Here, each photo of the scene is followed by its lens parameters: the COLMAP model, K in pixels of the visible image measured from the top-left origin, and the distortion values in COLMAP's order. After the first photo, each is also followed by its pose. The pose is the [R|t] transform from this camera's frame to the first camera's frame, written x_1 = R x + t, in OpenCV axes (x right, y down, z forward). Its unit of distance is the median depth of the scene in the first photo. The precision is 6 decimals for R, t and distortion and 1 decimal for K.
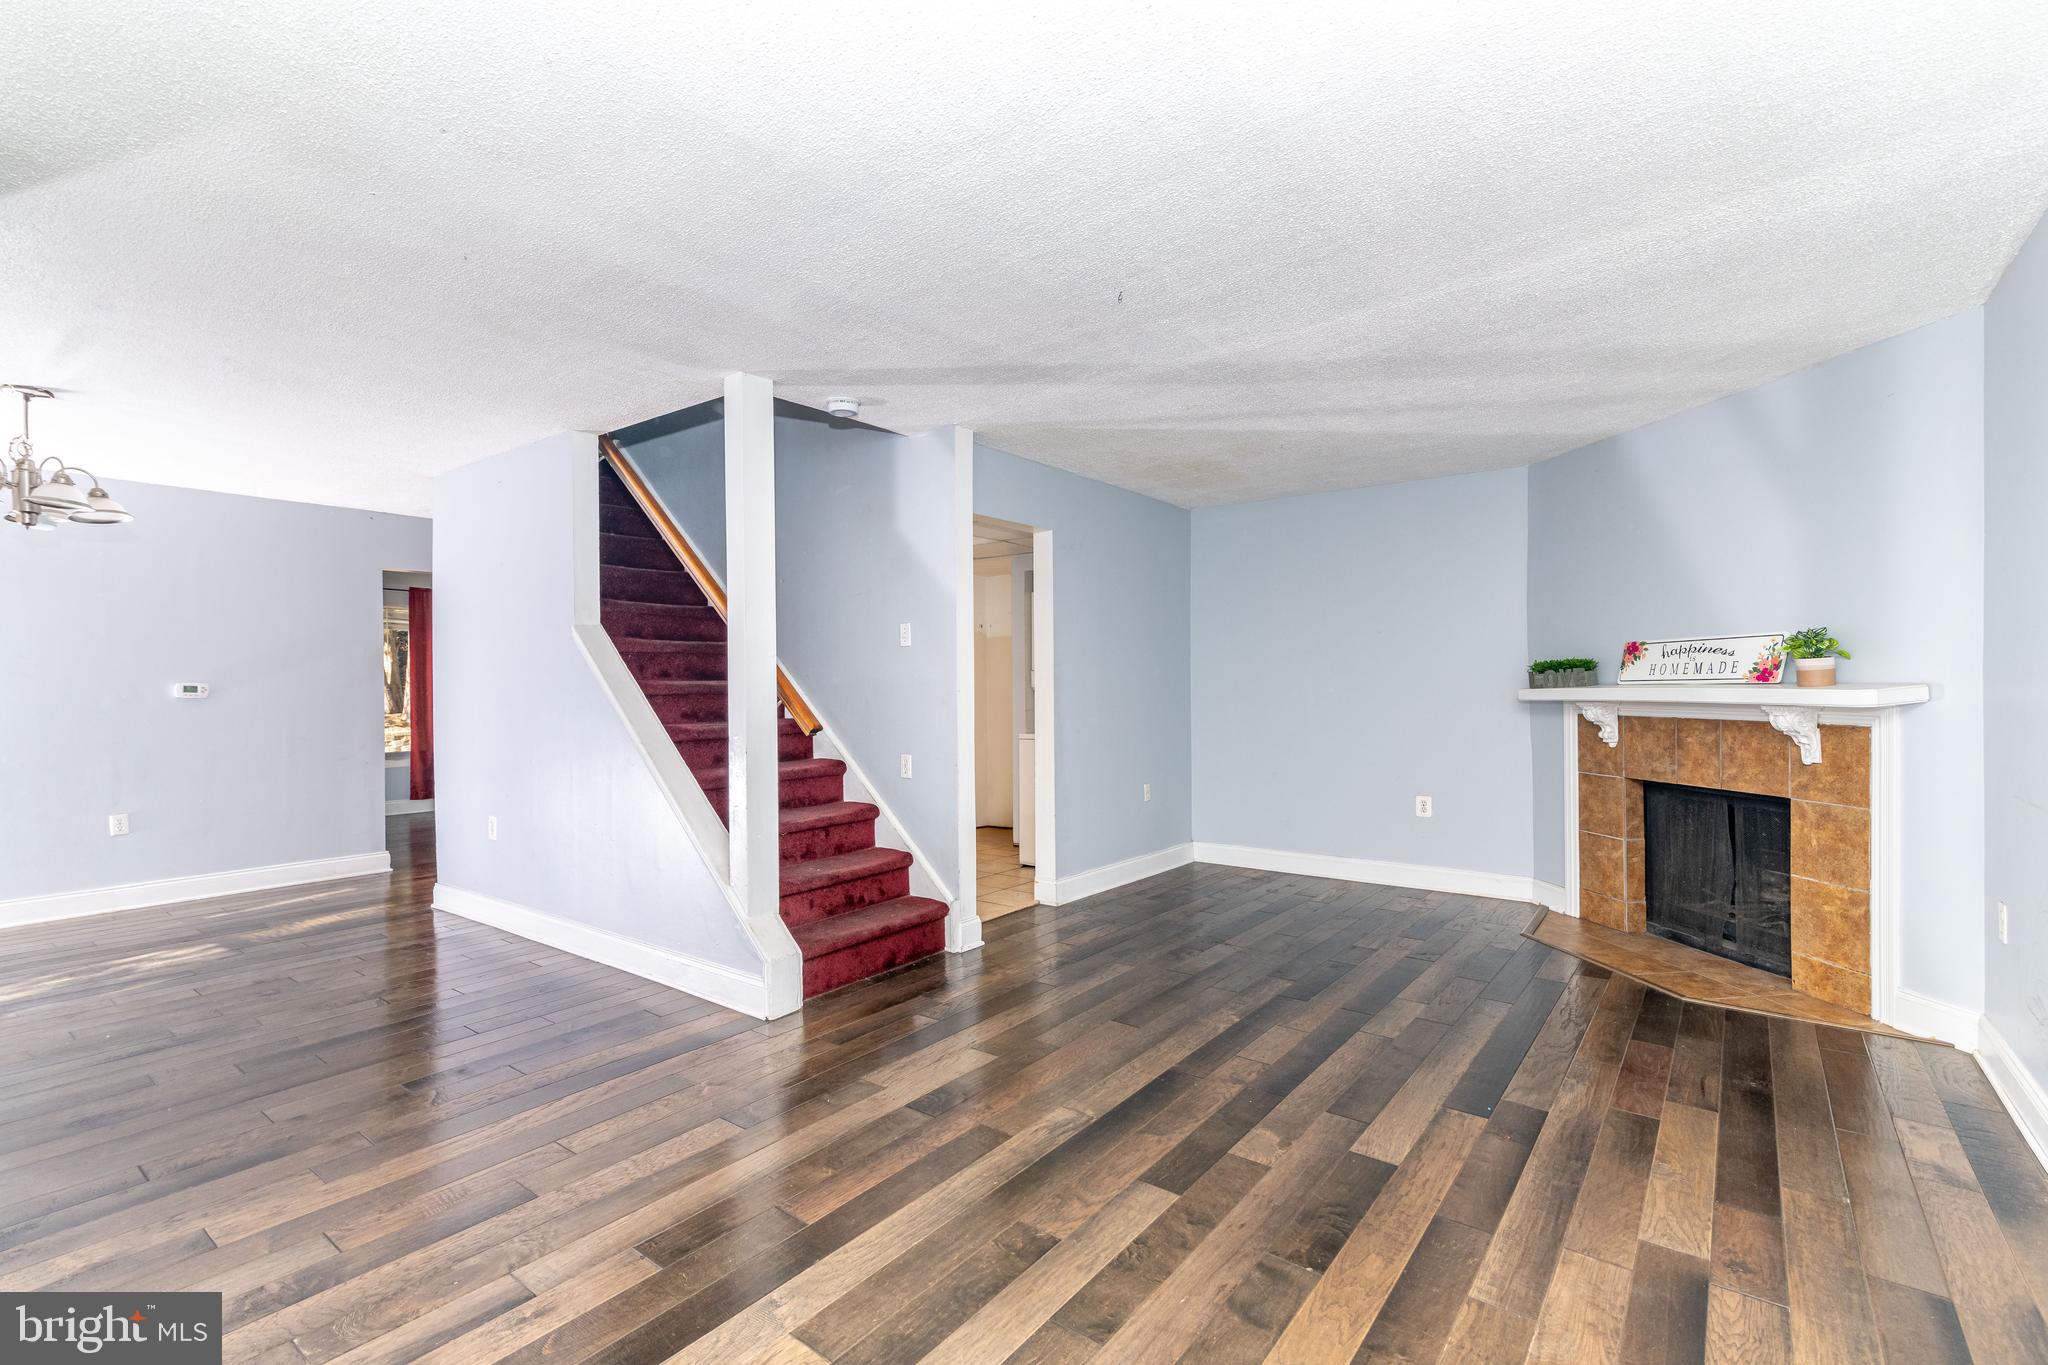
lens RADIAL K [[927.8, 0, 1013.4], [0, 927.8, 682.6], [0, 0, 1]] dist [0.015276, -0.000974]
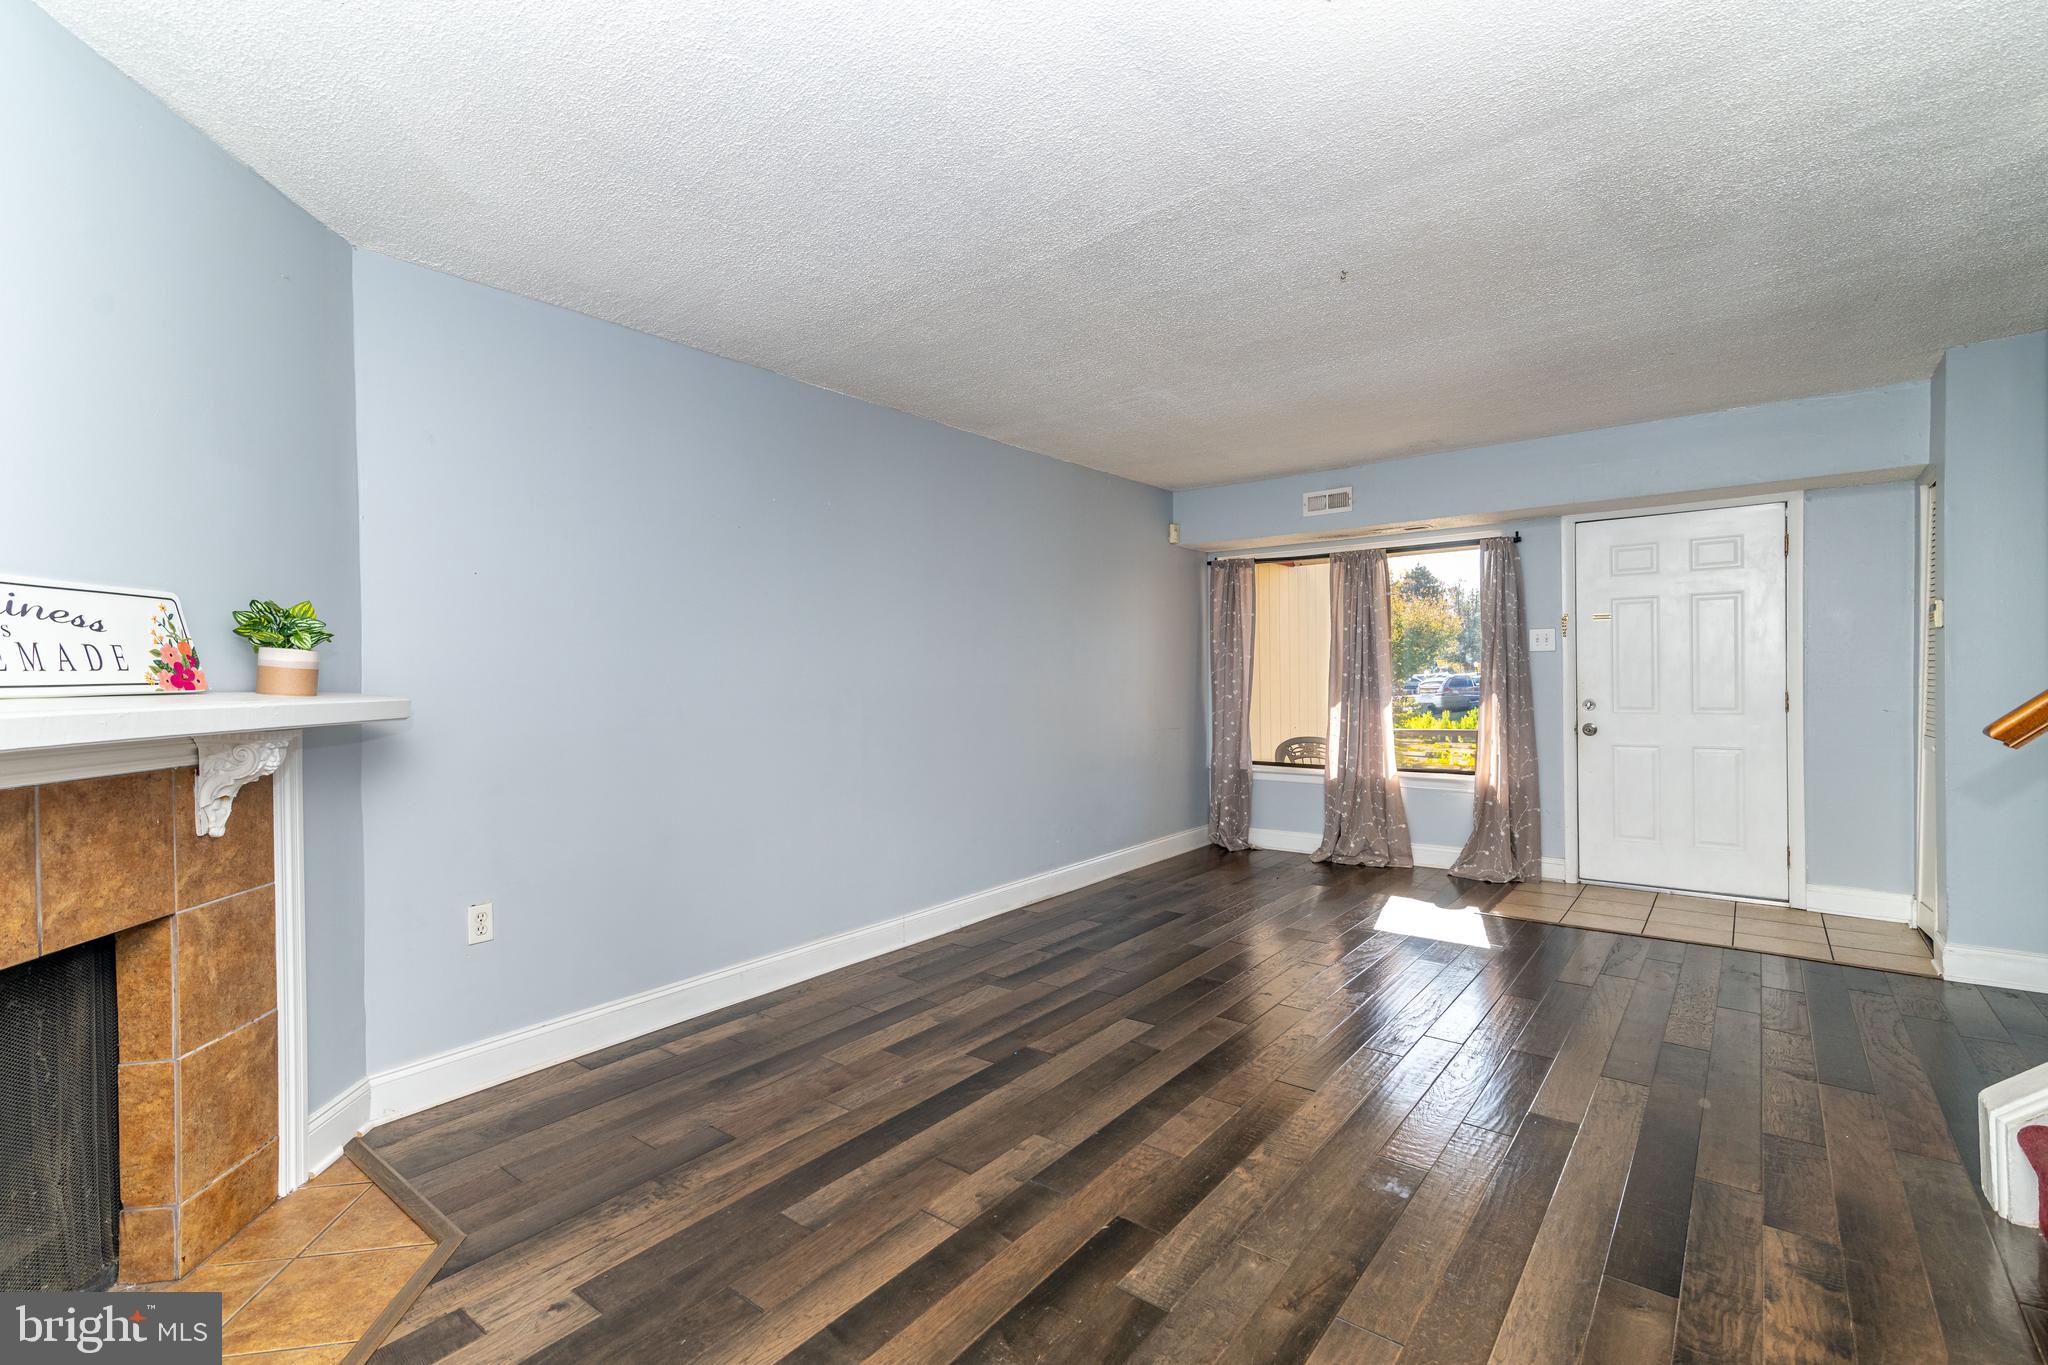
lens RADIAL K [[927.8, 0, 1030.3], [0, 927.8, 679.7], [0, 0, 1]] dist [0.015276, -0.000974]
pose [[-0.999647, 0.025657, -0.006913, 0.356343], [0.025612, 0.999651, 0.006527, 0.002233], [0.007078, 0.006347, -0.999955, 1.539623]]
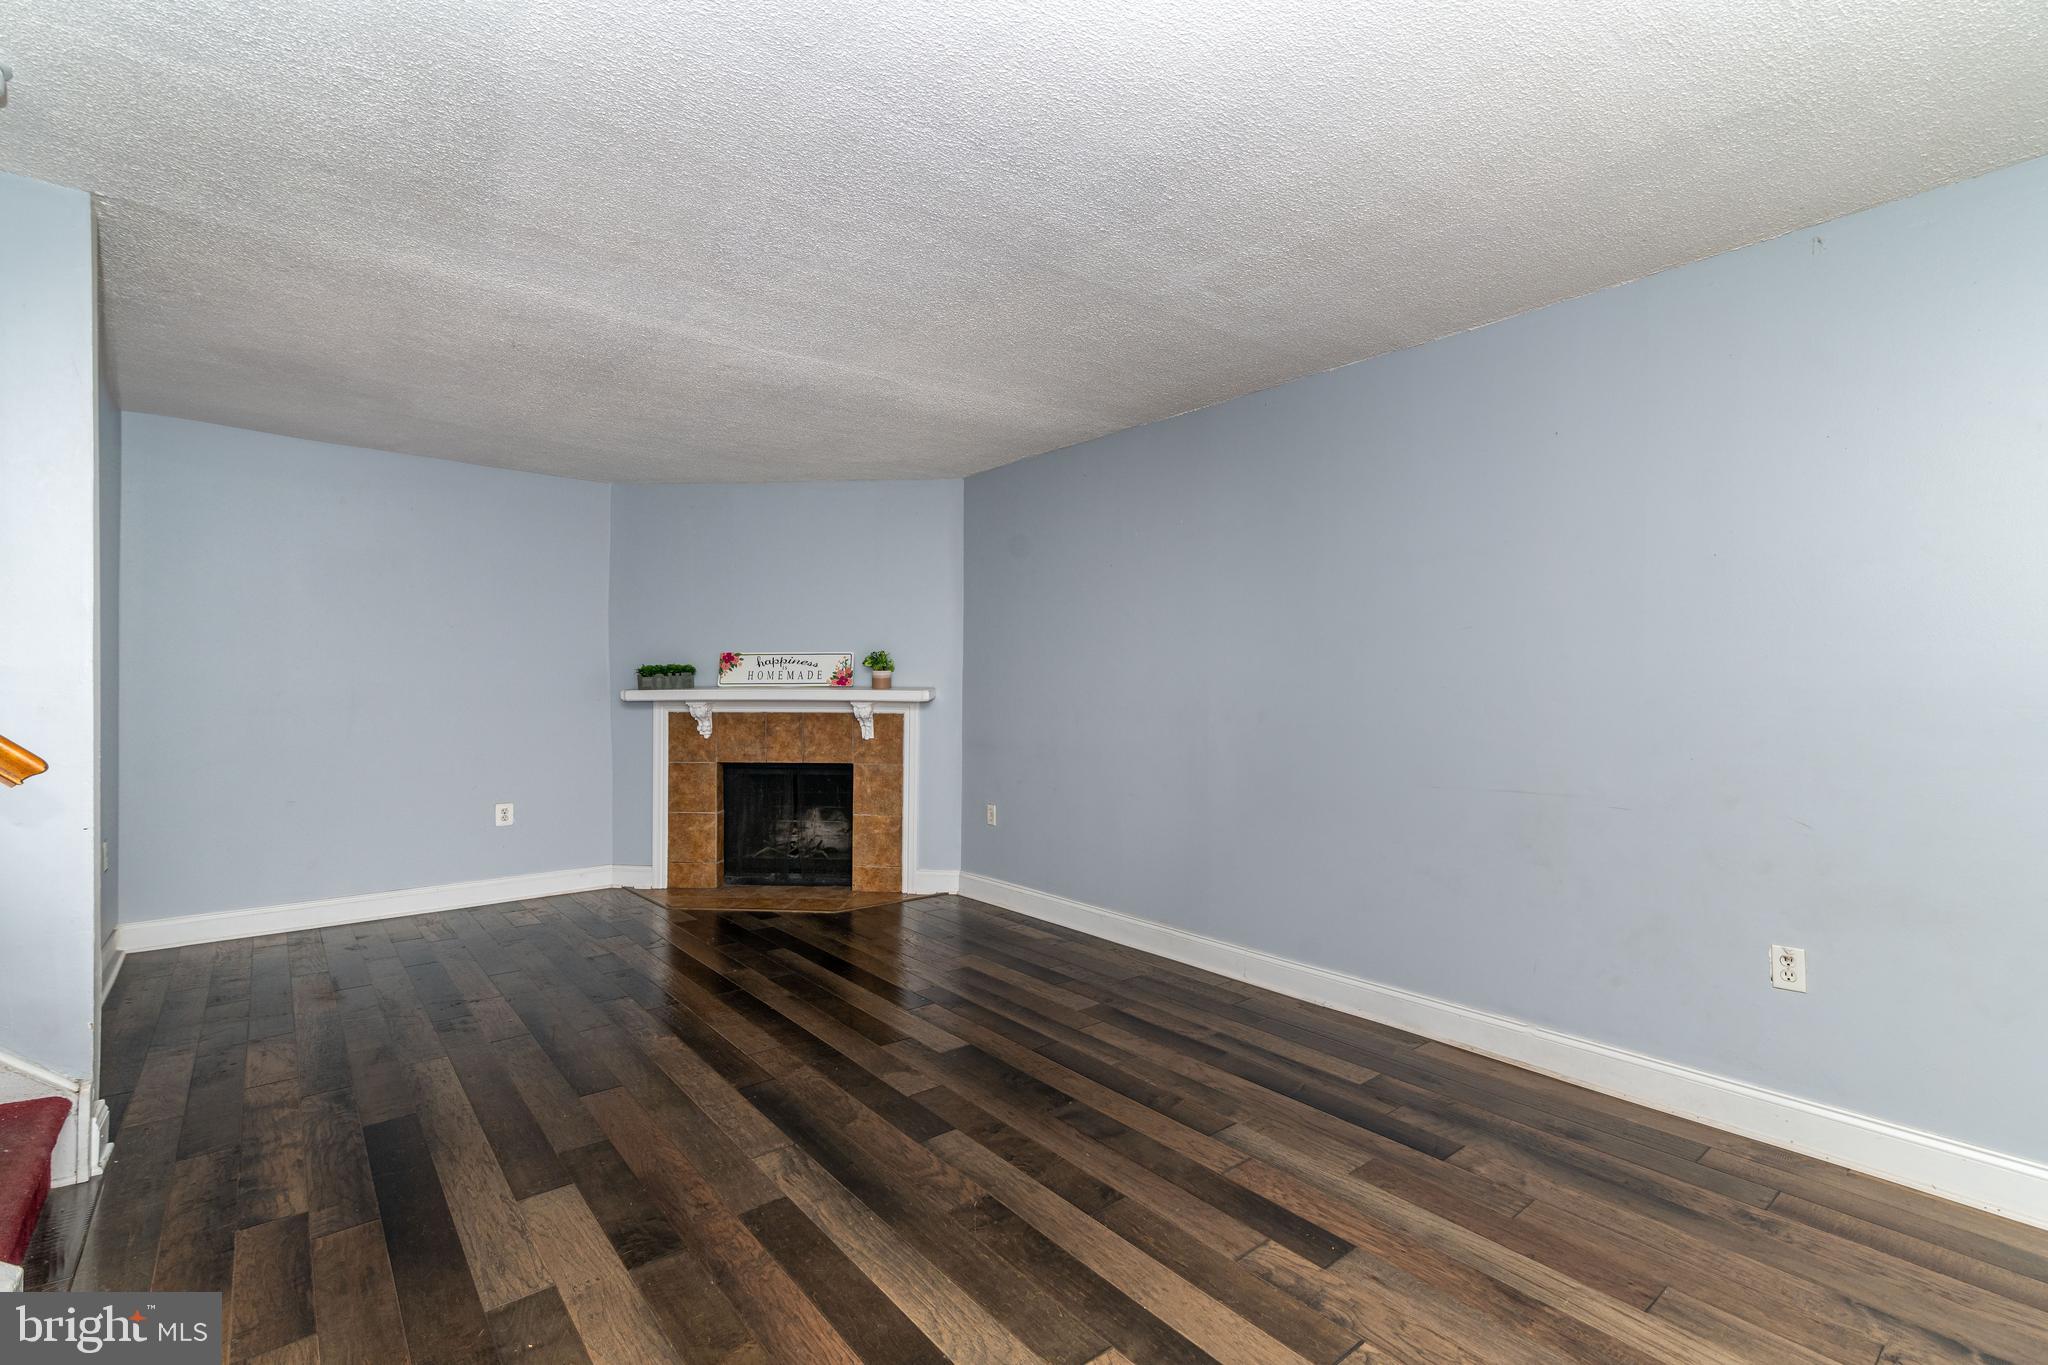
lens RADIAL K [[927.8, 0, 1042.1], [0, 927.8, 687.6], [0, 0, 1]] dist [0.015276, -0.000974]
pose [[0.200823, 0.006150, 0.979608, -0.567745], [-0.005920, 0.999970, -0.005064, 0.008111], [-0.979610, -0.004783, 0.200853, 0.411102]]
